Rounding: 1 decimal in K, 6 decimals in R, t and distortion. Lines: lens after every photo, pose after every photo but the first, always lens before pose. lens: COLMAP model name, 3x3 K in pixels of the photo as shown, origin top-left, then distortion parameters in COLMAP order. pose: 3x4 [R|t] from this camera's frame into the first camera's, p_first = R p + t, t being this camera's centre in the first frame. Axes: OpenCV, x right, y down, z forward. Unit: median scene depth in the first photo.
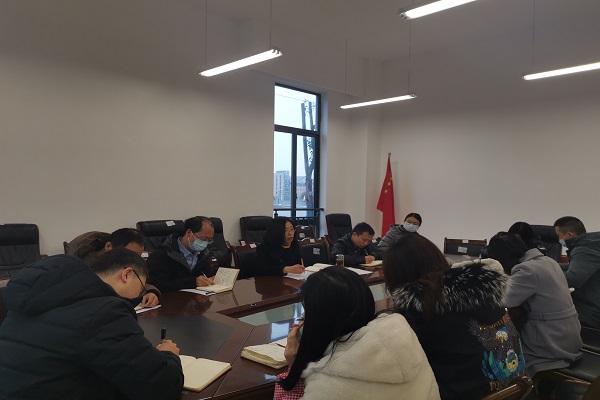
lens RADIAL K [[432.7, 0, 300.0], [0, 432.7, 200.0], [0, 0, 1]] dist [0.003354, -0.002888]
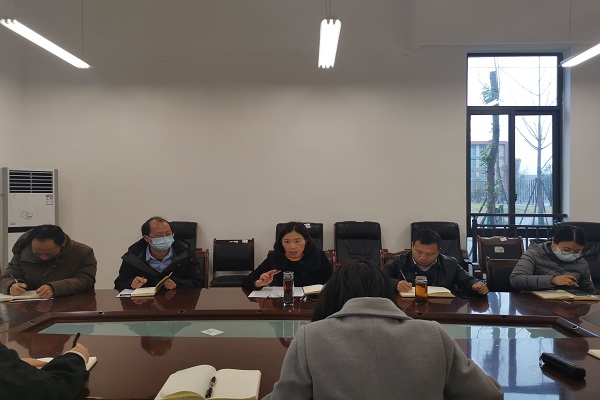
lens RADIAL K [[432.7, 0, 300.0], [0, 432.7, 200.0], [0, 0, 1]] dist [0.003354, -0.002888]
pose [[0.691816, -0.000043, -0.722074, 0.274491], [-0.001405, 0.999998, -0.001405, -0.002499], [0.722073, 0.001987, 0.691814, 0.212044]]
